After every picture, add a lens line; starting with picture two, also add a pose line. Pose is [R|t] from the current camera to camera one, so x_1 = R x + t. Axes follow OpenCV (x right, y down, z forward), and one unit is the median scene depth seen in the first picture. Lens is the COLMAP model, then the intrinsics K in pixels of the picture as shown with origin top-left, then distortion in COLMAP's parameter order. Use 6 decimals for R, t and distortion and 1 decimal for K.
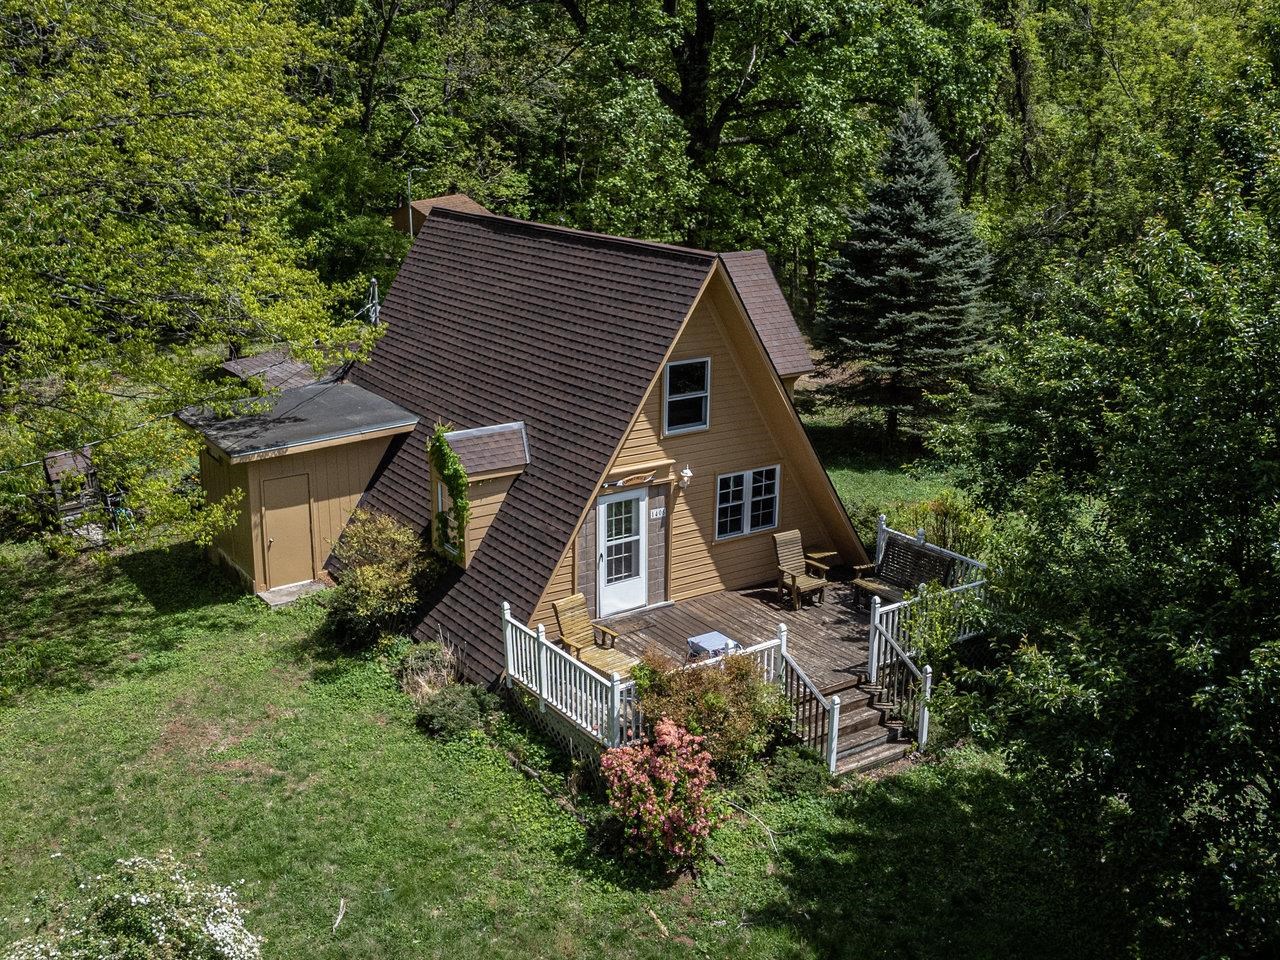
lens RADIAL K [[1390.0, 0, 624.8], [0, 1390.0, 411.8], [0, 0, 1]] dist [0.102764, -0.218010]
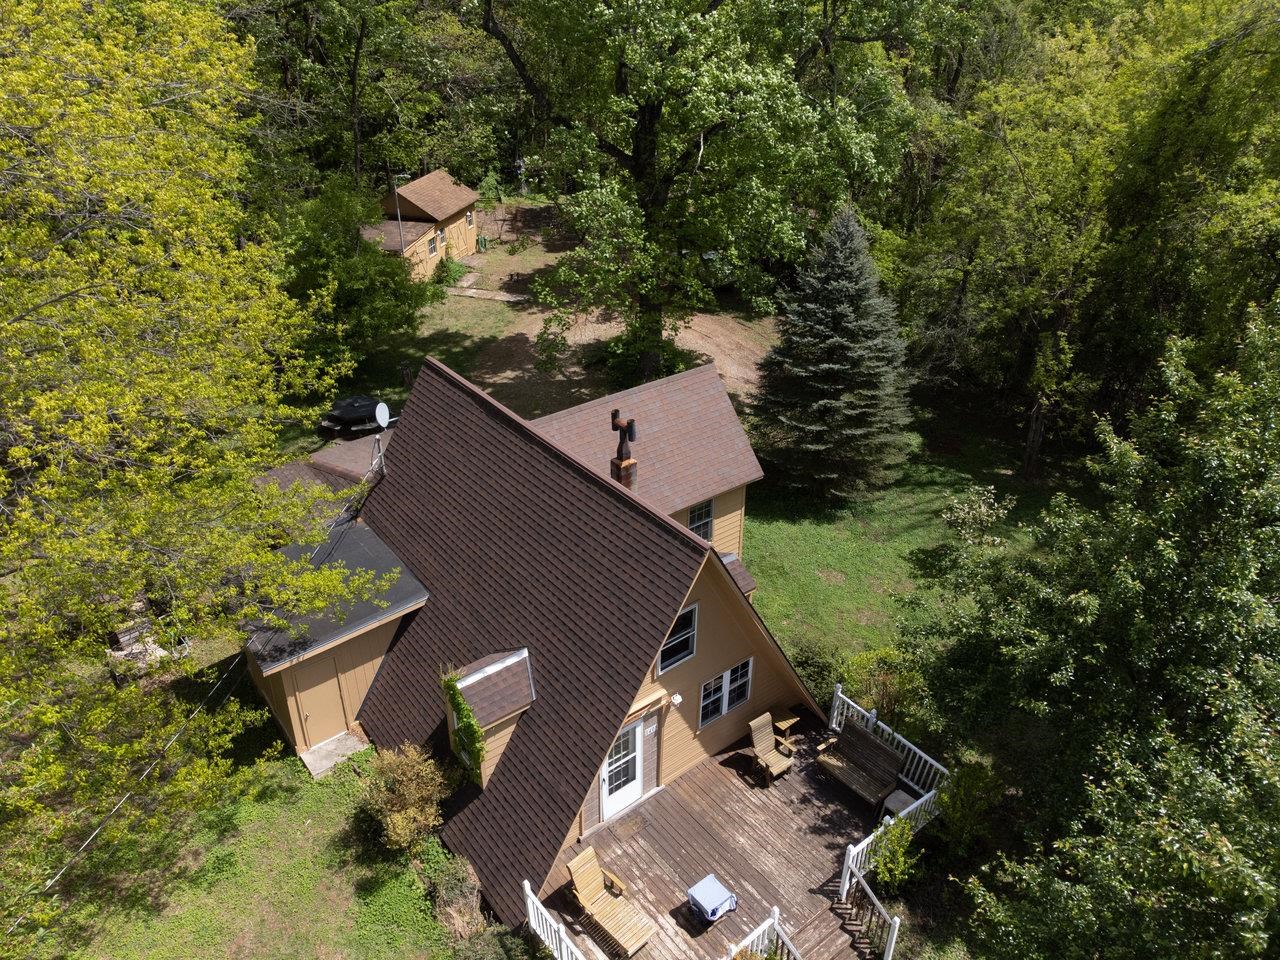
lens RADIAL K [[978.8, 0, 635.4], [0, 978.8, 447.5], [0, 0, 1]] dist [0.068461, -0.162056]
pose [[0.997222, -0.035580, 0.065447, -0.033652], [0.017692, 0.966547, 0.255879, -0.358126], [-0.072361, -0.254010, 0.964491, 0.290675]]
